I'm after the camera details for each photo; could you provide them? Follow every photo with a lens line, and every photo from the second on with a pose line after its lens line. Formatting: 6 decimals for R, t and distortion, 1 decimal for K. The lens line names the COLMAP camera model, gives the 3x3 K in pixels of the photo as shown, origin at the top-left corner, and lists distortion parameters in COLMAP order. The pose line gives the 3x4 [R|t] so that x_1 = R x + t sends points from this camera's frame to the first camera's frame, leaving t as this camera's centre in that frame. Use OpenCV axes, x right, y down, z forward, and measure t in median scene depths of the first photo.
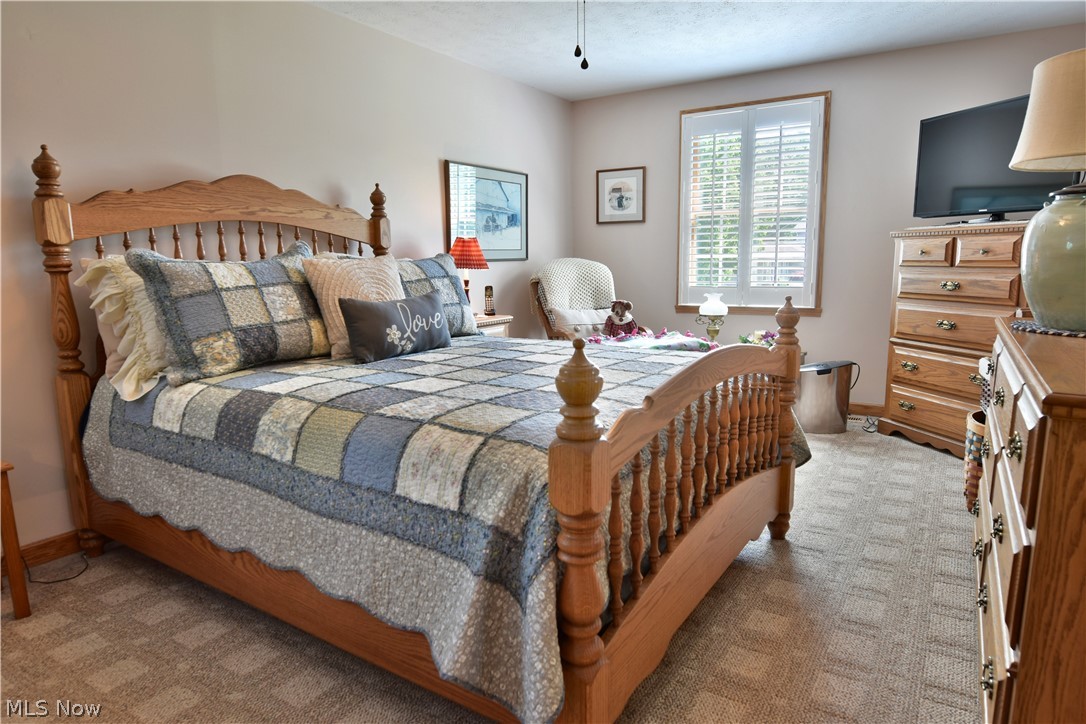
lens RADIAL K [[659.7, 0, 542.1], [0, 659.7, 363.1], [0, 0, 1]] dist [-0.011994, -0.005859]
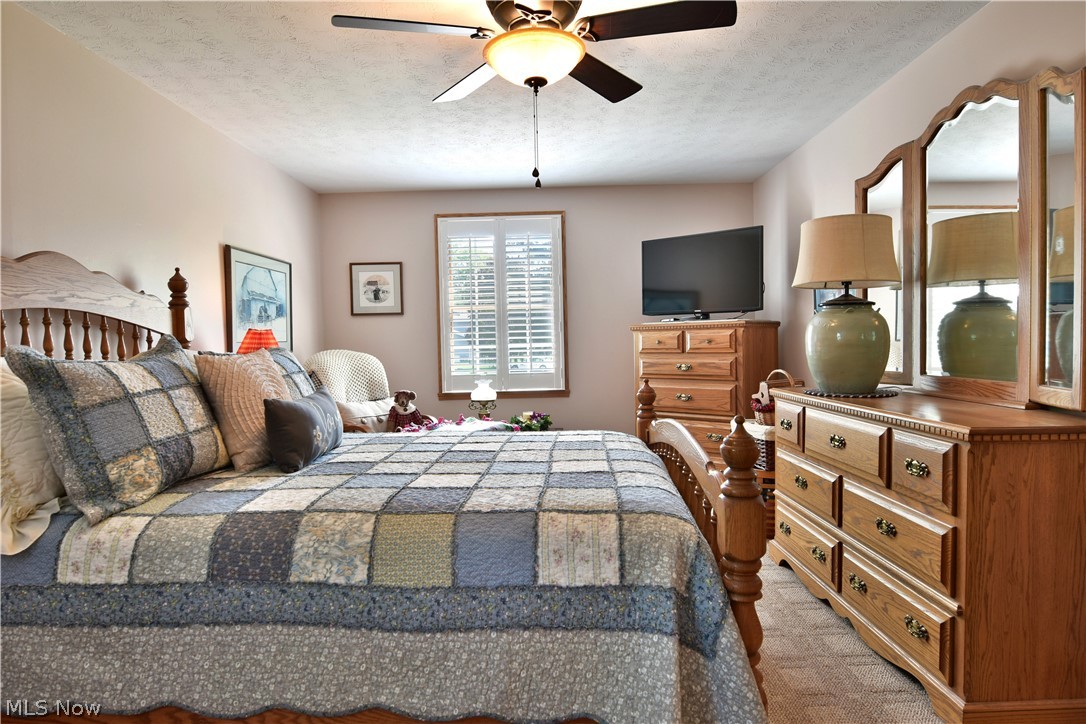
lens RADIAL K [[659.7, 0, 540.1], [0, 659.7, 364.1], [0, 0, 1]] dist [-0.011994, -0.005859]
pose [[0.850169, -0.023208, 0.525999, -0.451883], [0.092108, 0.990178, -0.105186, -0.018327], [-0.518391, 0.137874, 0.843956, 0.059483]]
